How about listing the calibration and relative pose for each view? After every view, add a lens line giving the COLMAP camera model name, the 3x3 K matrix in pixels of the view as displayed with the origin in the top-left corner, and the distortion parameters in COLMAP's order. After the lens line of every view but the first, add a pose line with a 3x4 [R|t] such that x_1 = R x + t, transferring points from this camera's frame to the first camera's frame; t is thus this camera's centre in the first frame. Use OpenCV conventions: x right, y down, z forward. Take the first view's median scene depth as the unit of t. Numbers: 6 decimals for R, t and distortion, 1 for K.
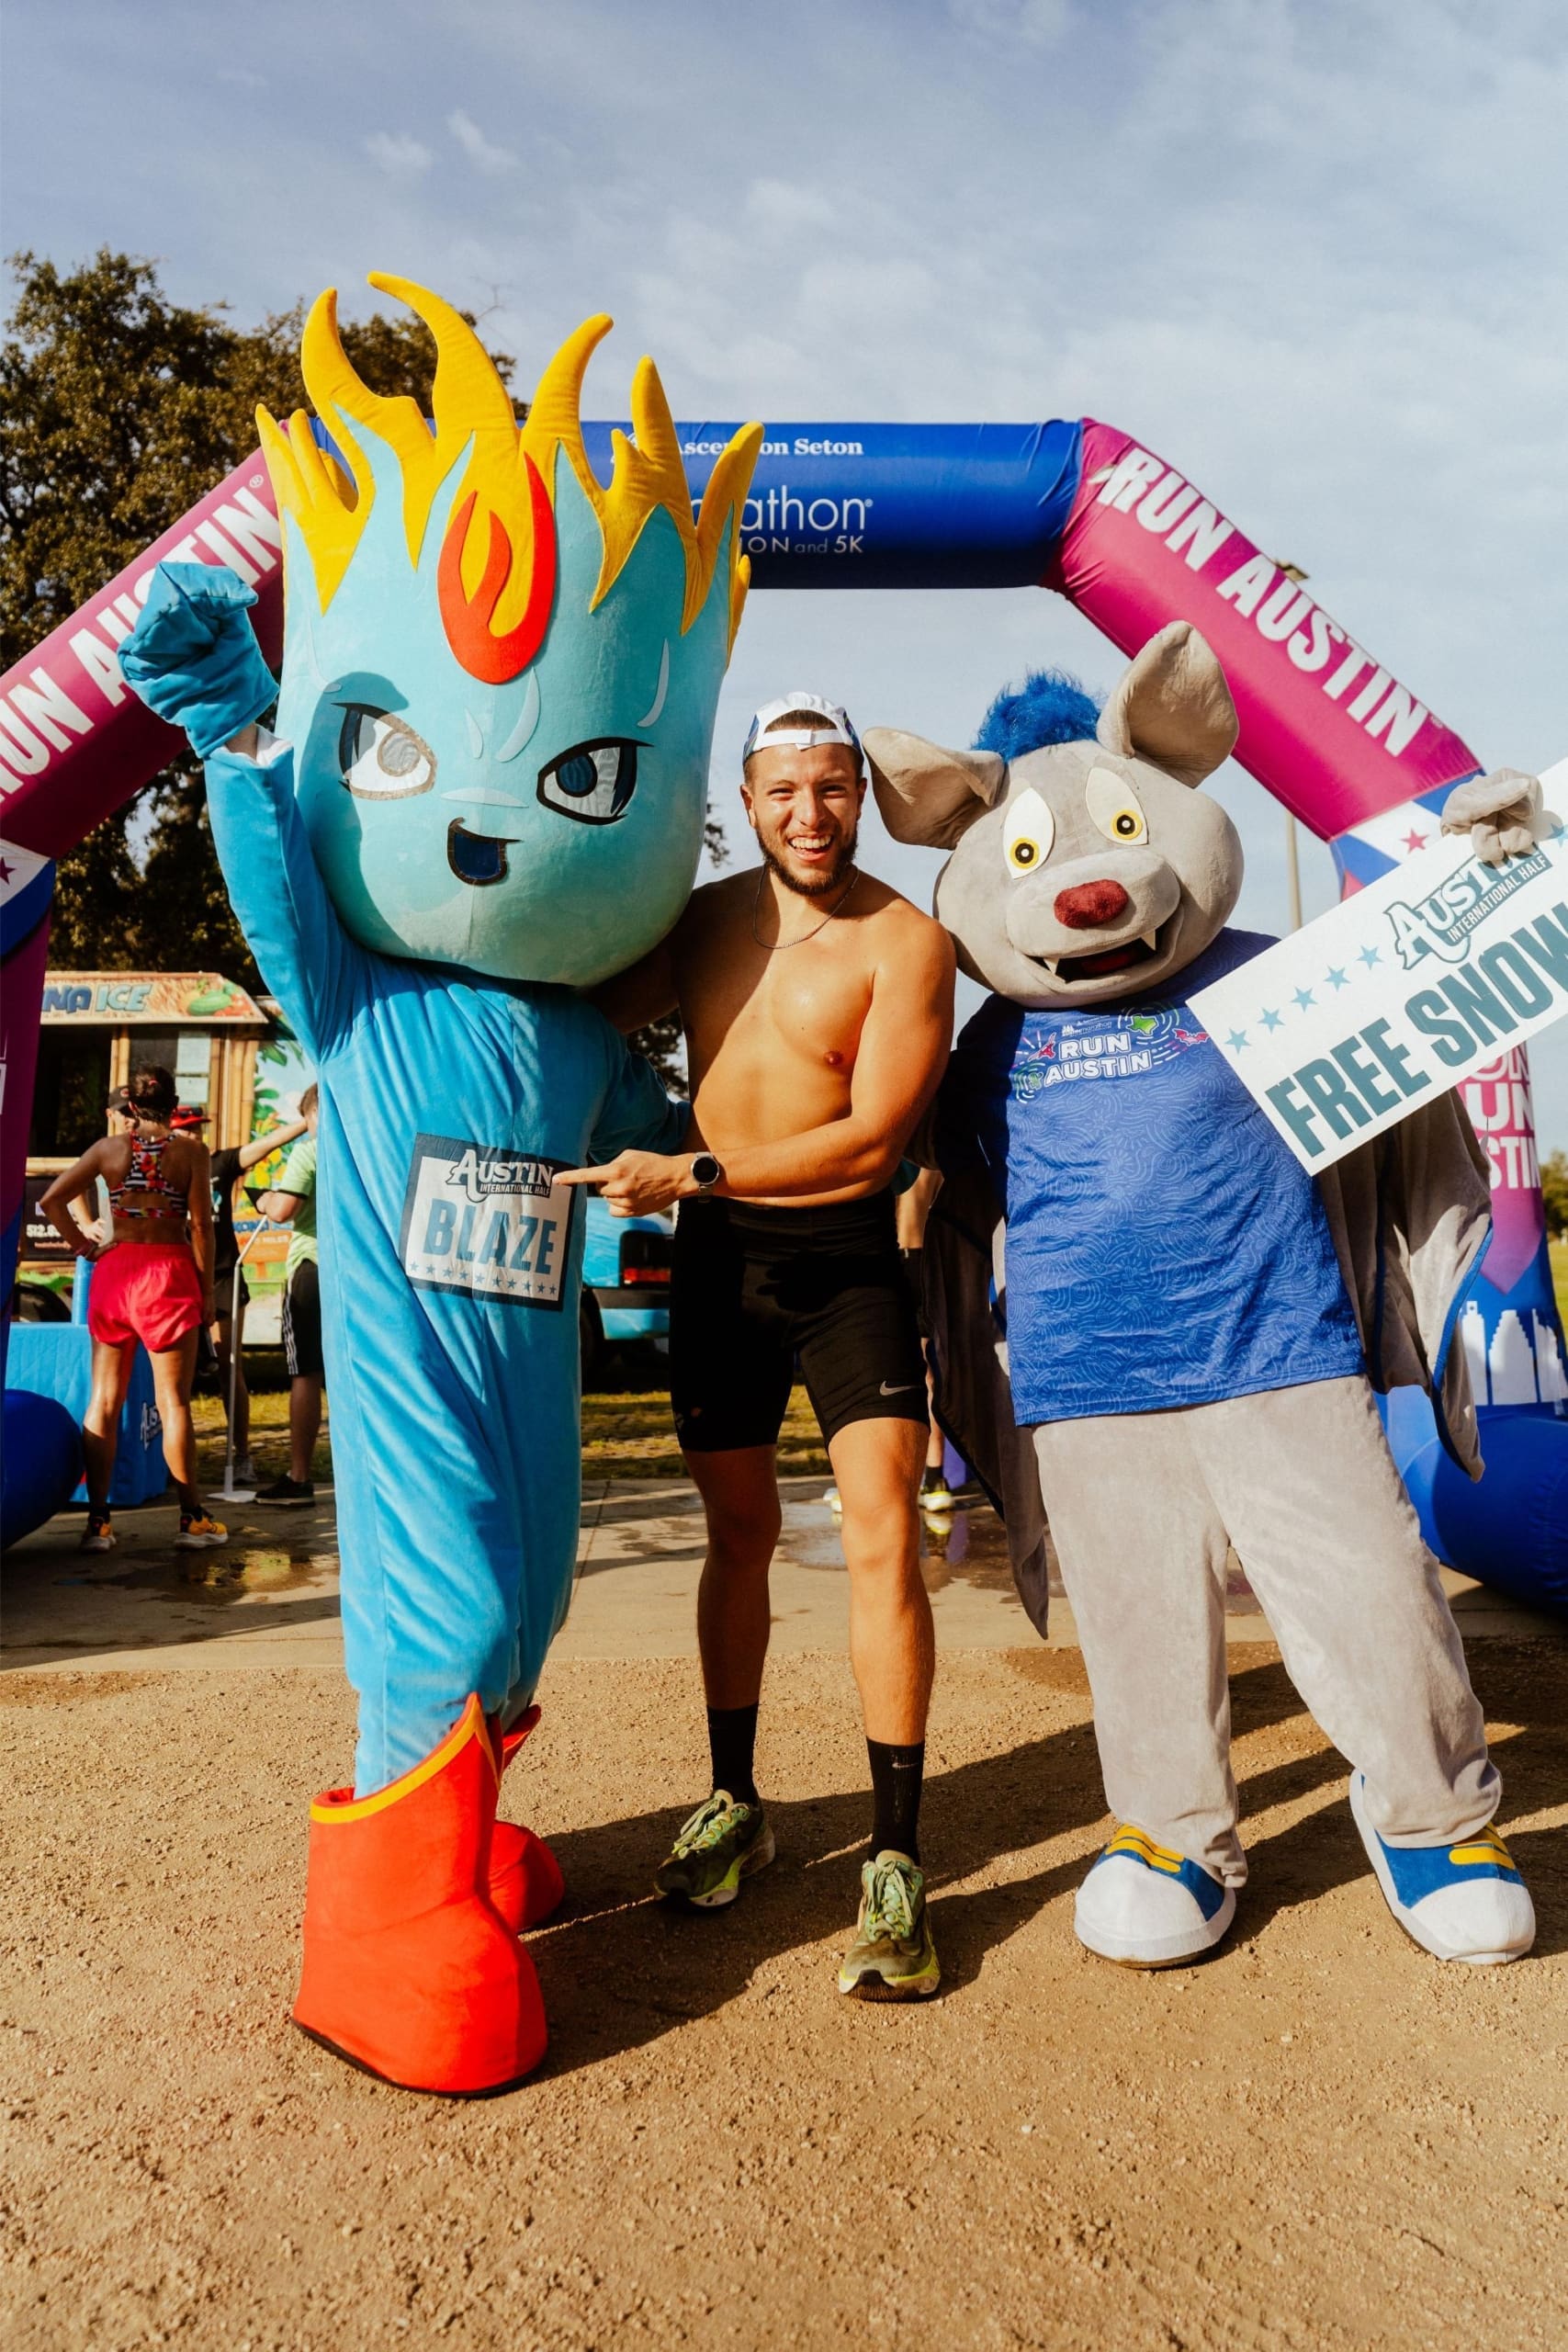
lens RADIAL K [[1782.4, 0, 751.2], [0, 1782.4, 1017.4], [0, 0, 1]] dist [-0.003462, -0.000382]
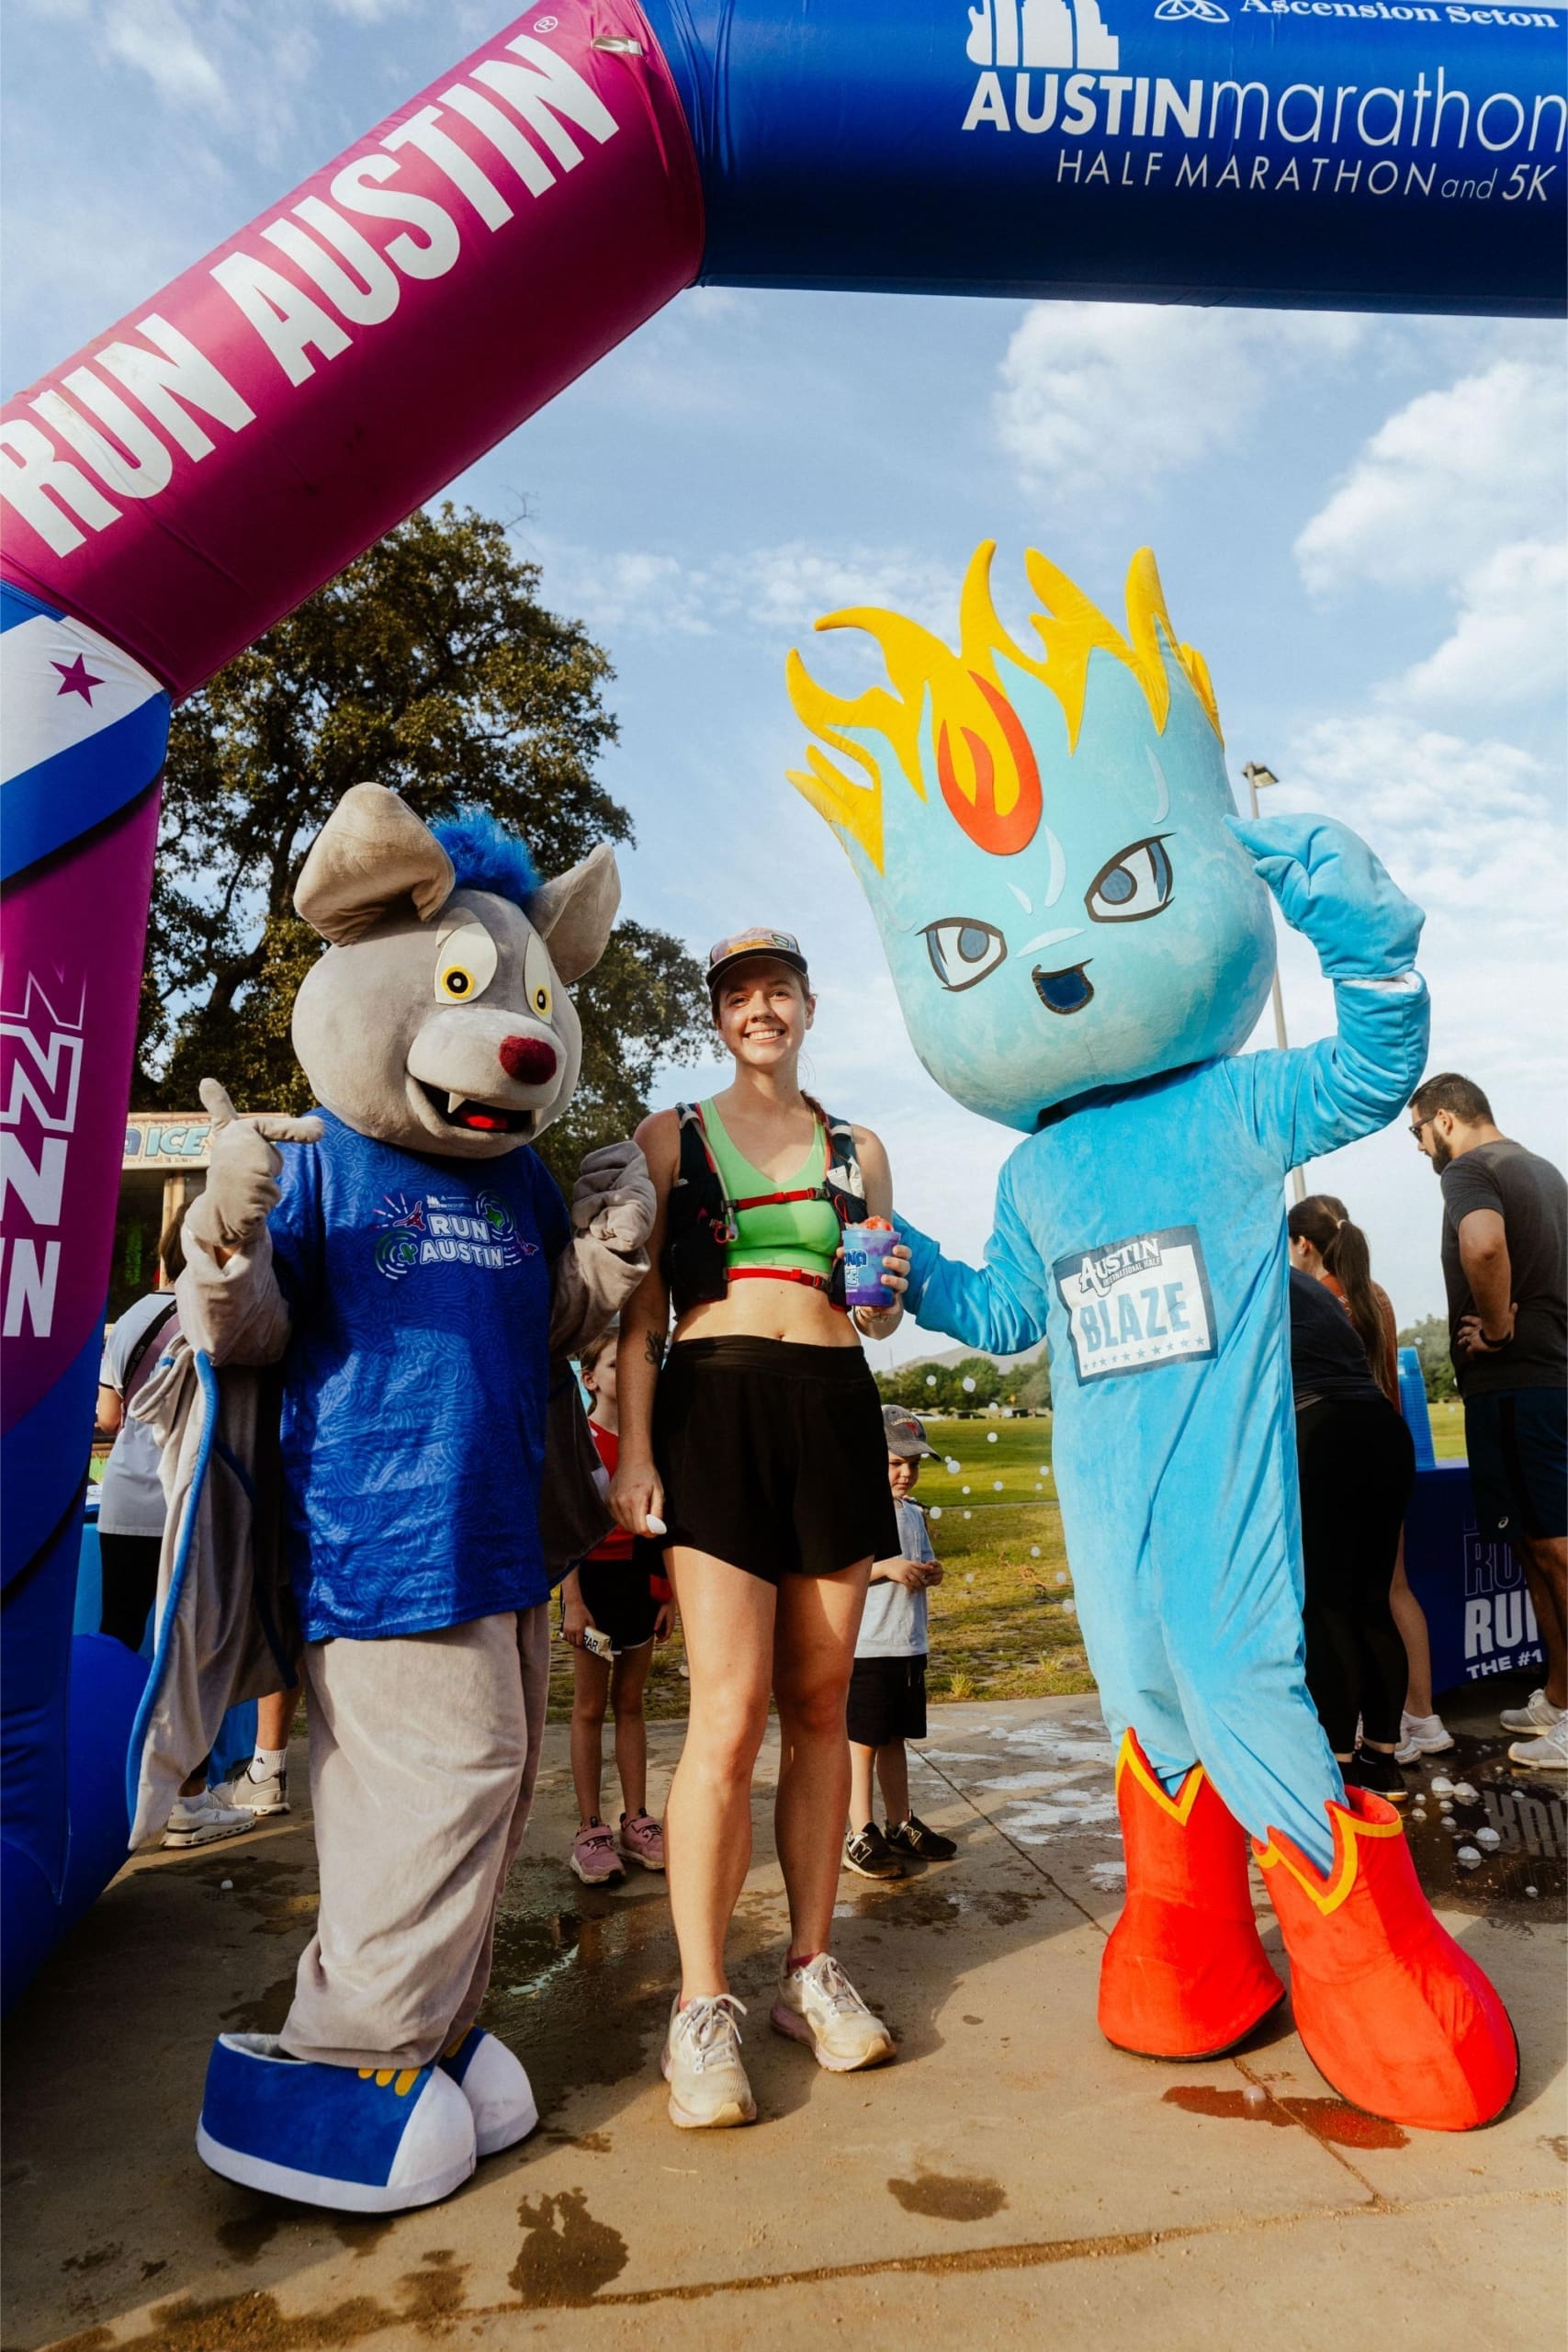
lens RADIAL K [[1492.5, 0, 785.4], [0, 1492.5, 1141.0], [0, 0, 1]] dist [-0.001102, 0.001759]
pose [[0.996934, -0.013640, 0.077048, -0.239980], [0.018285, 0.998036, -0.059913, 0.084697], [-0.076079, 0.061138, 0.995226, 0.533950]]
